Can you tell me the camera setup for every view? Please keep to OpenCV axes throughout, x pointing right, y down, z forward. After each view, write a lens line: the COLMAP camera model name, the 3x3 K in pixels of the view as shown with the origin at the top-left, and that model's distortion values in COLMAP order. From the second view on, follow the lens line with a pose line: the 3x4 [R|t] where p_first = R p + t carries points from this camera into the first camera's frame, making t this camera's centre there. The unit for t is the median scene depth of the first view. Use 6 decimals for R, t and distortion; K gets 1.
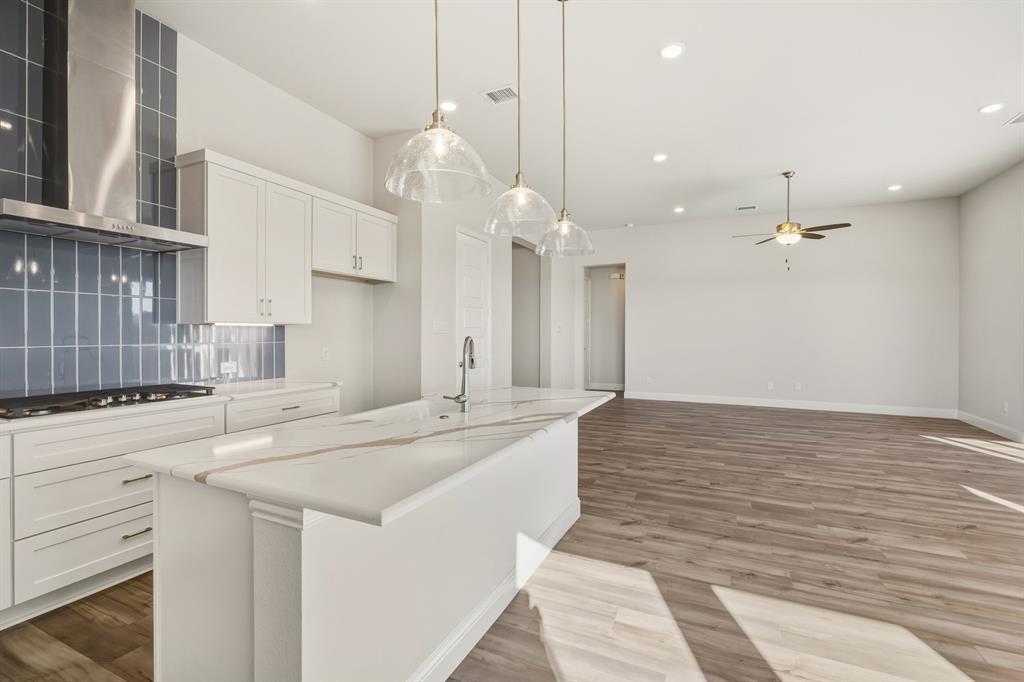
lens RADIAL K [[452.9, 0, 512.1], [0, 452.9, 332.5], [0, 0, 1]] dist [-0.003732, 0.000540]
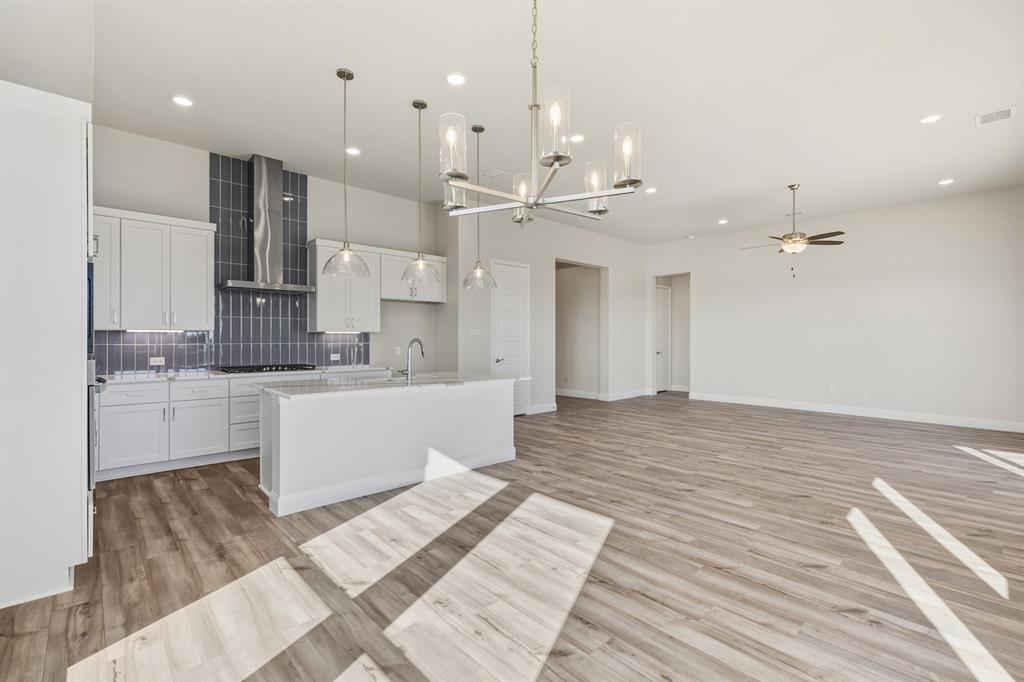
lens RADIAL K [[452.9, 0, 511.5], [0, 452.9, 338.0], [0, 0, 1]] dist [-0.003732, 0.000540]
pose [[0.927810, -0.001171, -0.373052, 0.642800], [0.001059, 0.999999, -0.000505, 0.005199], [0.373052, 0.000073, 0.927810, -0.363548]]
